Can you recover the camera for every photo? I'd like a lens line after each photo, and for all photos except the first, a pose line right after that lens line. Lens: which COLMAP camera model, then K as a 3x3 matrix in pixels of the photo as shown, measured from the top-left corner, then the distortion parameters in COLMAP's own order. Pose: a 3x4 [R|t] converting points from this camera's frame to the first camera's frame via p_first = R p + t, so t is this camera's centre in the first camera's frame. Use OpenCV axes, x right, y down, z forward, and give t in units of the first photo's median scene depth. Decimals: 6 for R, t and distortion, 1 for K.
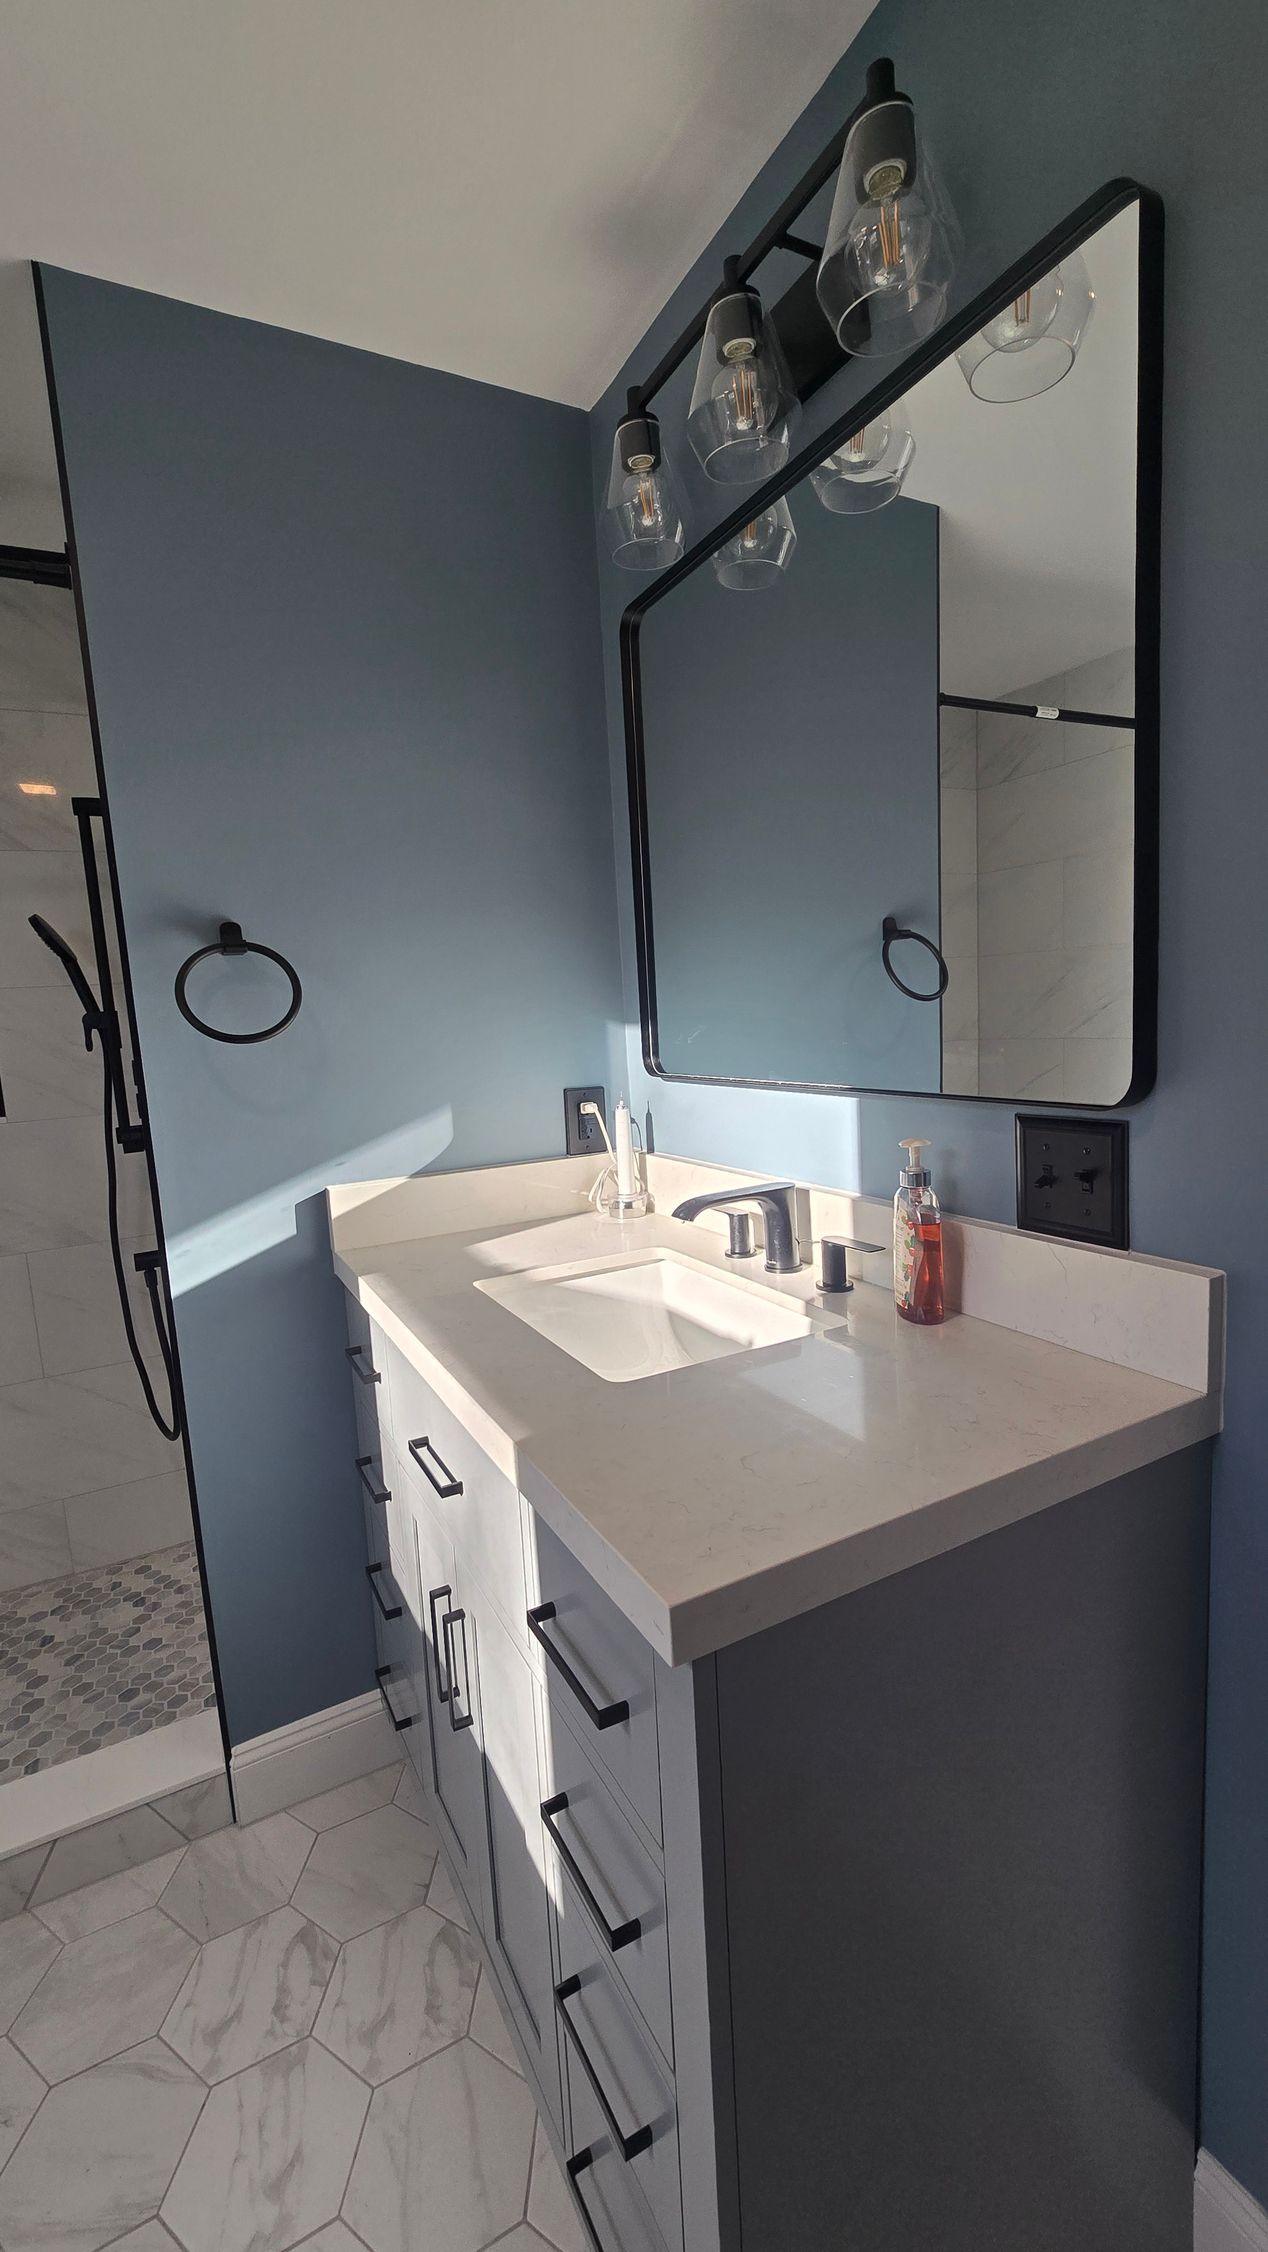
lens RADIAL K [[916.8, 0, 634.0], [0, 916.8, 1126.0], [0, 0, 1]] dist [-0.002099, -0.000250]
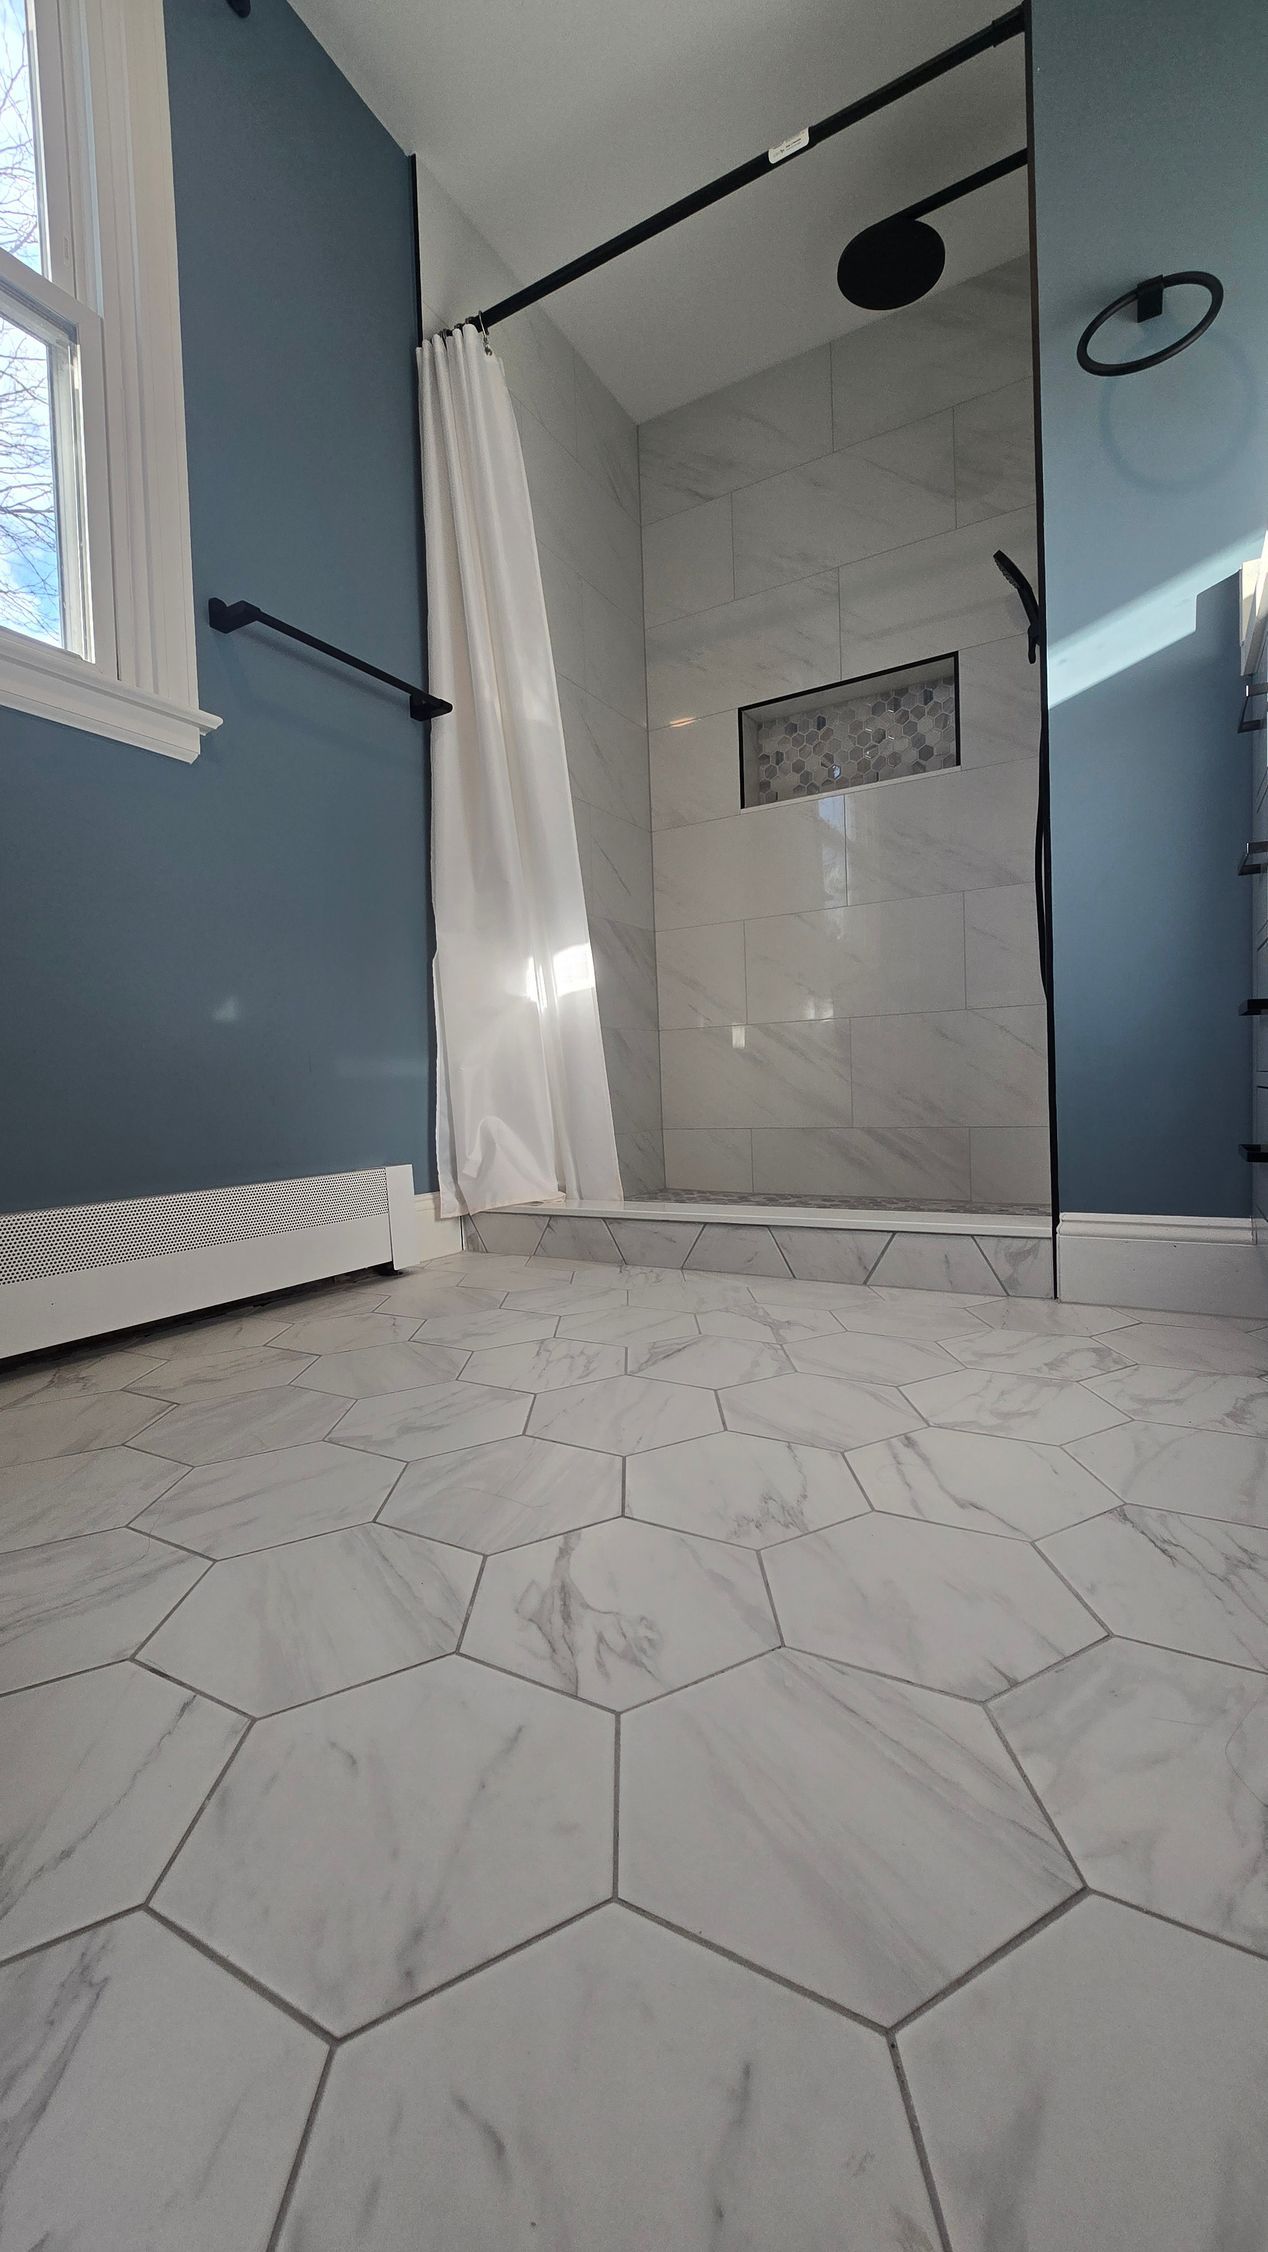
lens RADIAL K [[916.8, 0, 634.0], [0, 916.8, 1126.0], [0, 0, 1]] dist [-0.002099, -0.000250]
pose [[0.536540, 0.078188, -0.840245, 0.113727], [-0.098430, 0.994700, 0.029707, 0.647710], [0.838115, 0.066766, 0.541392, 0.131161]]
